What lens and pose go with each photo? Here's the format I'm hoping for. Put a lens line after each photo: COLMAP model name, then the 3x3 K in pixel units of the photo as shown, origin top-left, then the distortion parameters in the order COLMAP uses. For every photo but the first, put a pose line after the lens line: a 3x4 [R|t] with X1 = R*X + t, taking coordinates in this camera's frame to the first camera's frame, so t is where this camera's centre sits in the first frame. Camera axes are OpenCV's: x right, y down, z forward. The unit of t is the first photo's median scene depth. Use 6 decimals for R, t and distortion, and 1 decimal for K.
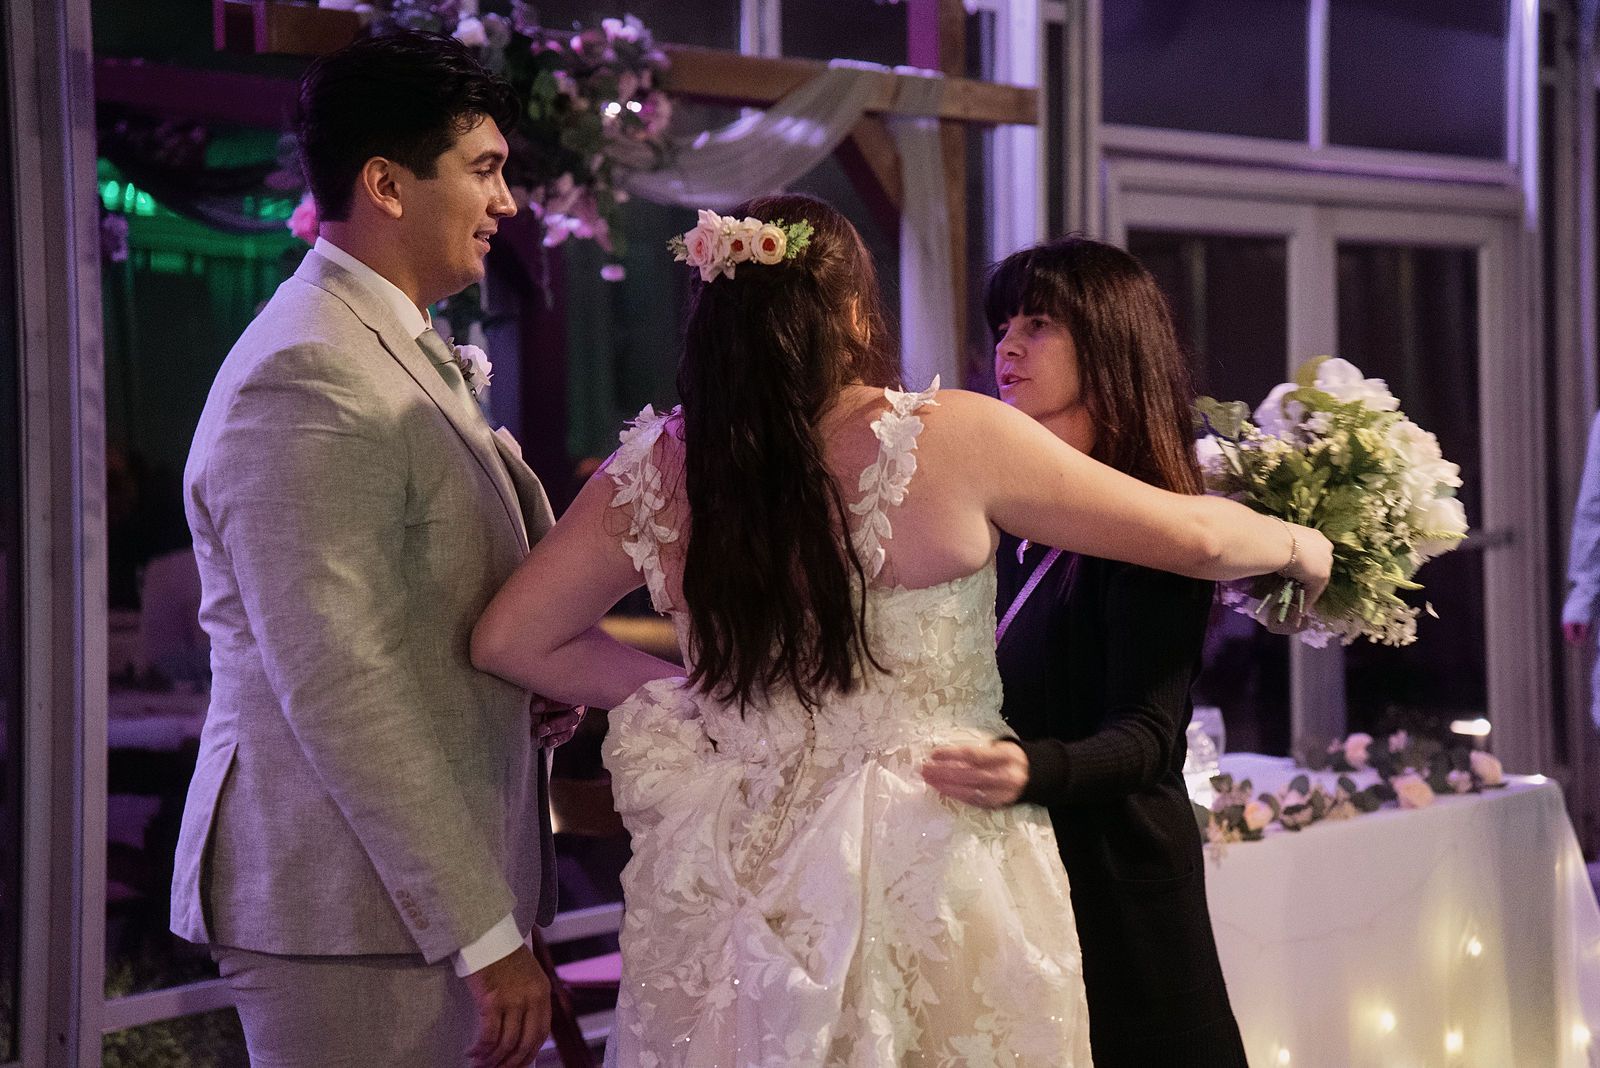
lens RADIAL K [[3232.0, 0, 884.4], [0, 3232.0, 508.8], [0, 0, 1]] dist [0.512587, 0.000000]
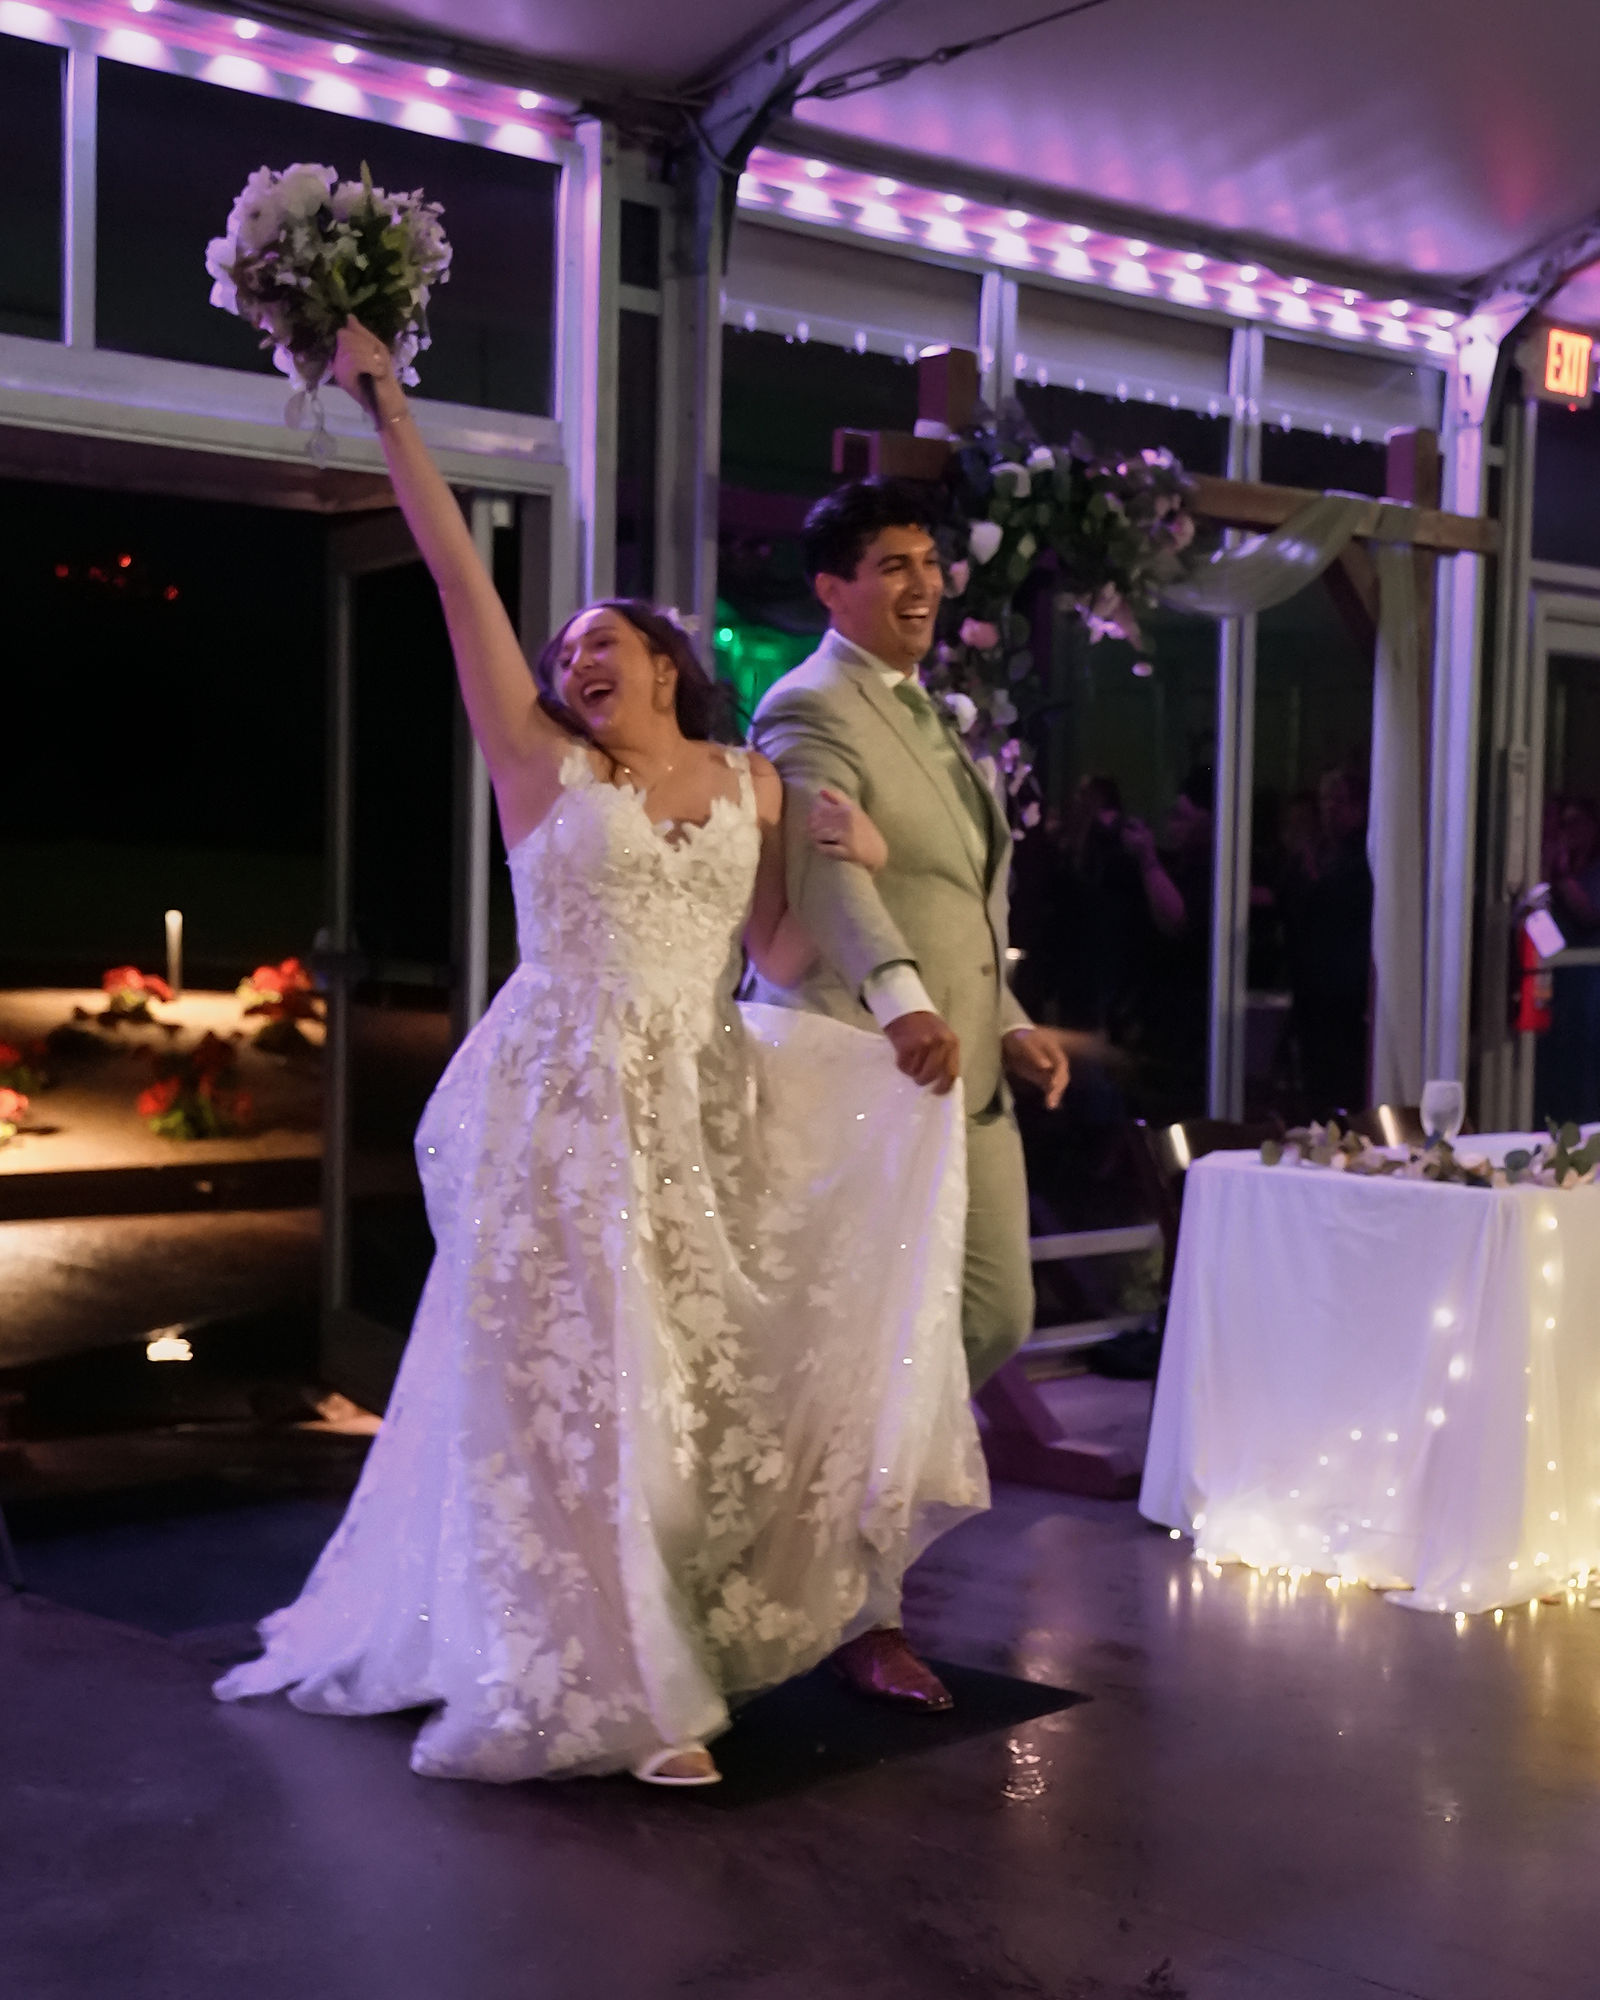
lens RADIAL K [[3174.6, 0, 963.6], [0, 3174.6, 1031.1], [0, 0, 1]] dist [0.075977, 0.000000]
pose [[0.997321, 0.038415, -0.062248, -0.070392], [-0.036757, 0.998944, 0.027562, 0.025336], [0.063241, -0.025200, 0.997680, -0.119719]]
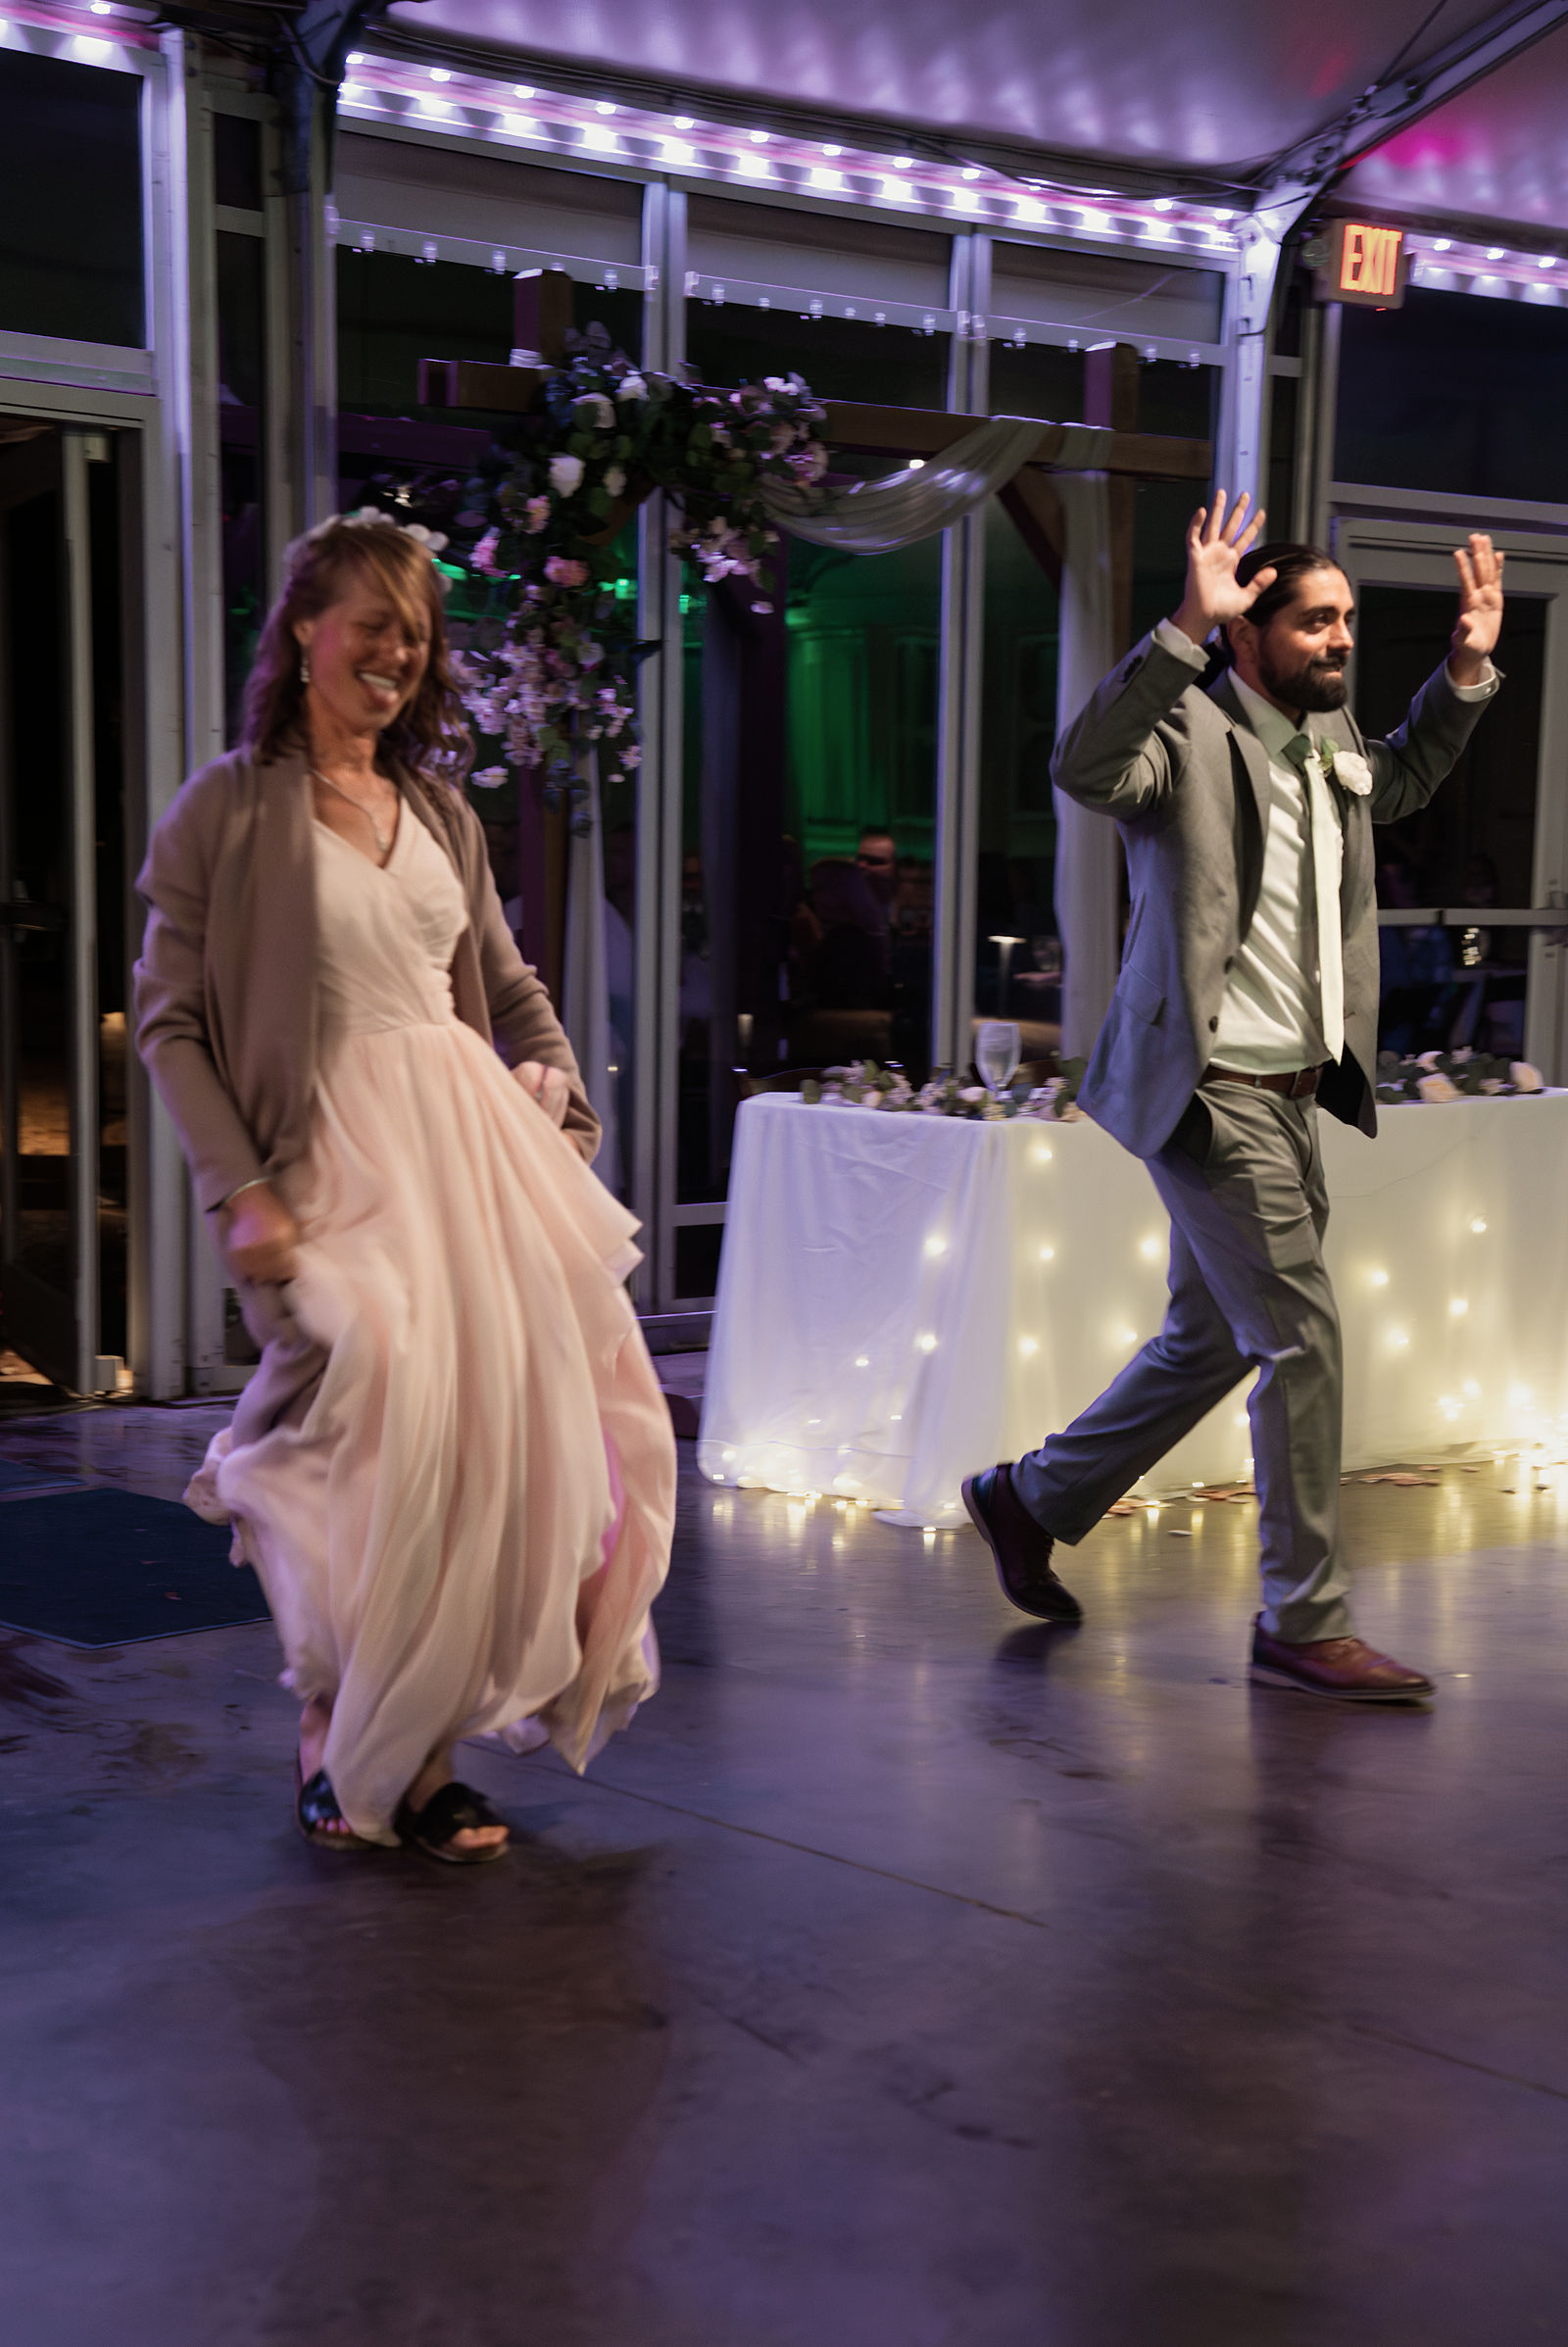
lens RADIAL K [[3709.4, 0, 830.5], [0, 3709.4, 1296.9], [0, 0, 1]] dist [0.259506, 0.000000]
pose [[0.985780, 0.048181, -0.160987, 0.155795], [-0.033094, 0.994916, 0.095120, 0.039416], [0.164751, -0.088440, 0.982362, -0.279150]]
